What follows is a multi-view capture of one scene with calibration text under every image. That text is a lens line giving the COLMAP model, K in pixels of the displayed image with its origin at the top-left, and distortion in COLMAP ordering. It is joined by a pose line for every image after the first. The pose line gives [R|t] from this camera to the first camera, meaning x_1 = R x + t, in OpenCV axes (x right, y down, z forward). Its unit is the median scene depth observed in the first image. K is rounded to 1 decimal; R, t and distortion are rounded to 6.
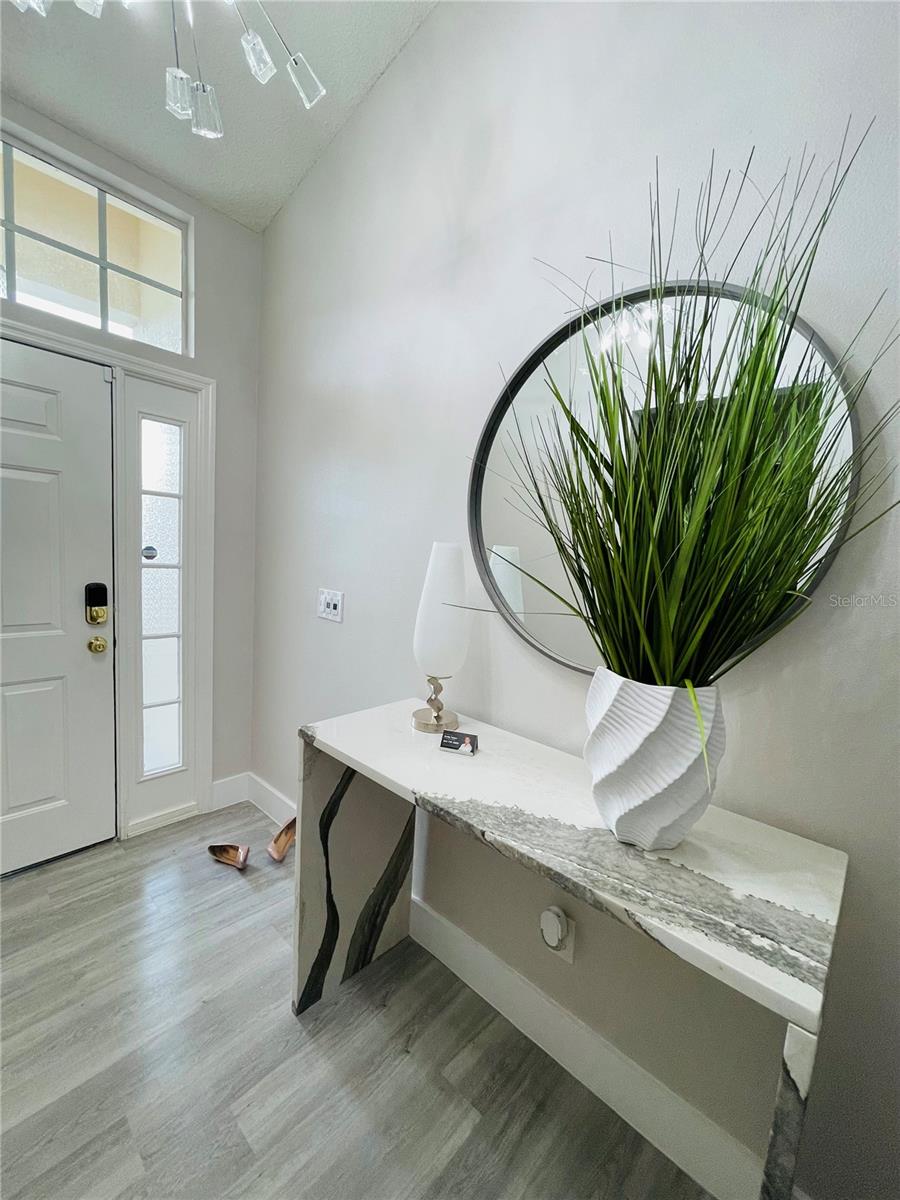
lens RADIAL K [[481.6, 0, 450.0], [0, 481.6, 600.0], [0, 0, 1]] dist [-0.003626, -0.000512]
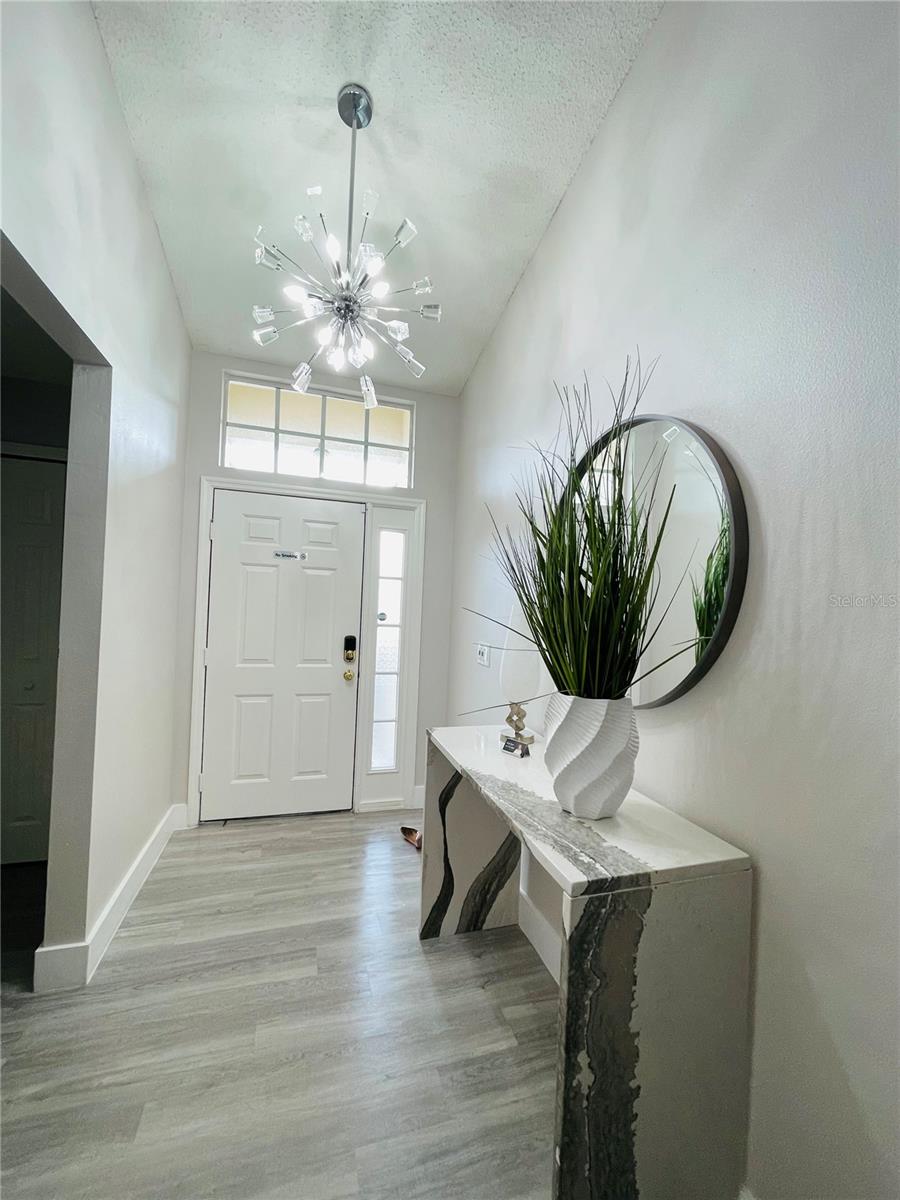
lens RADIAL K [[480.1, 0, 450.0], [0, 480.1, 600.0], [0, 0, 1]] dist [-0.021942, -0.000260]
pose [[0.863505, -0.026256, -0.503656, 0.479974], [-0.044160, 0.990872, -0.127367, 0.049139], [0.502402, 0.132223, 0.854464, -0.279226]]
